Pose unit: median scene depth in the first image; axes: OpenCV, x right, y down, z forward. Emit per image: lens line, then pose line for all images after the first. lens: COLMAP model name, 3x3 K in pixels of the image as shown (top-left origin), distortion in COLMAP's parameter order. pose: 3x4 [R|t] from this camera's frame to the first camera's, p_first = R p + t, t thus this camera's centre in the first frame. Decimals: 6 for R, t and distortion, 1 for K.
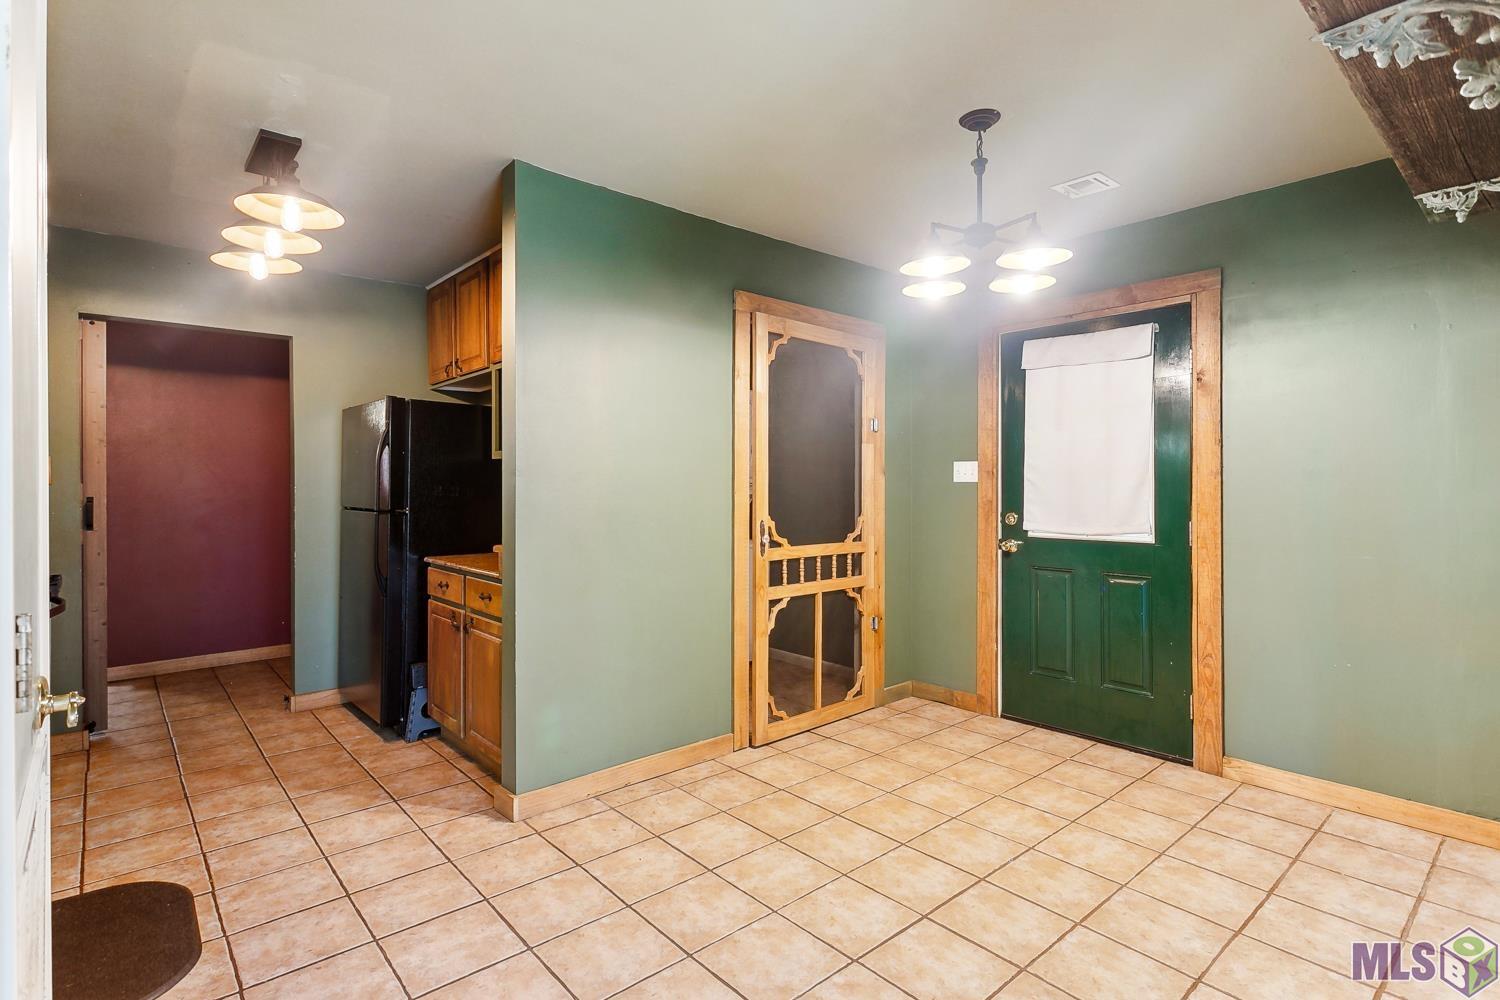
lens RADIAL K [[750.0, 0, 747.0], [0, 750.0, 490.2], [0, 0, 1]] dist [-0.004338, -0.000443]
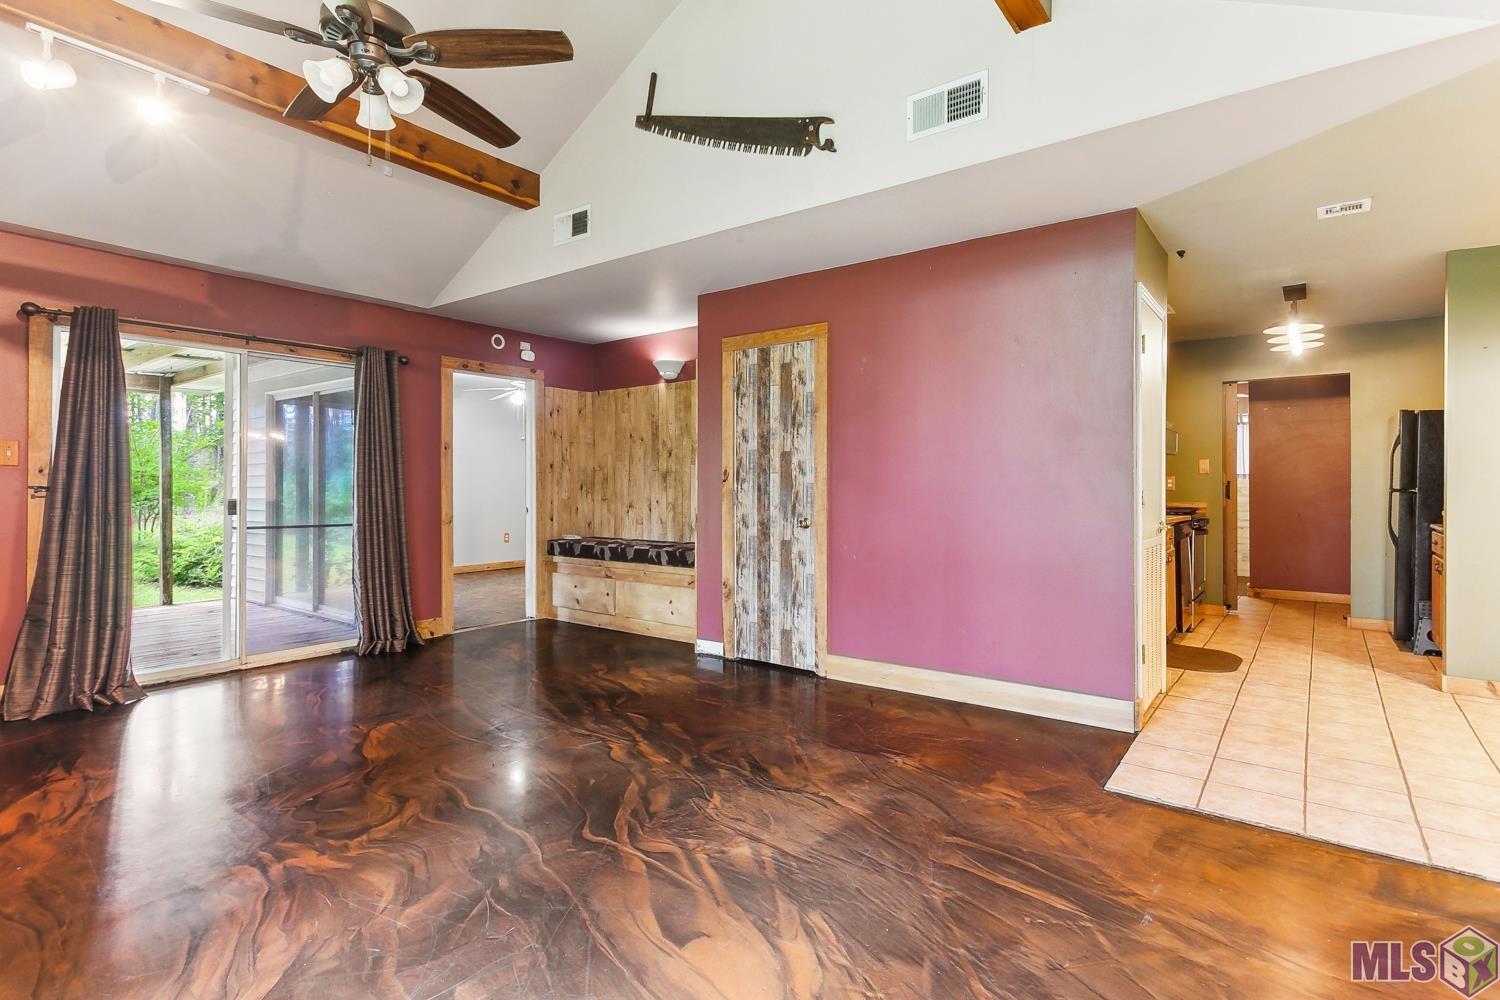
lens RADIAL K [[750.0, 0, 746.2], [0, 750.0, 489.2], [0, 0, 1]] dist [-0.004338, -0.000443]
pose [[0.207465, 0.004969, -0.978230, 0.659246], [-0.007847, 0.999963, 0.003415, 0.030809], [0.978211, 0.006967, 0.207497, -0.523108]]
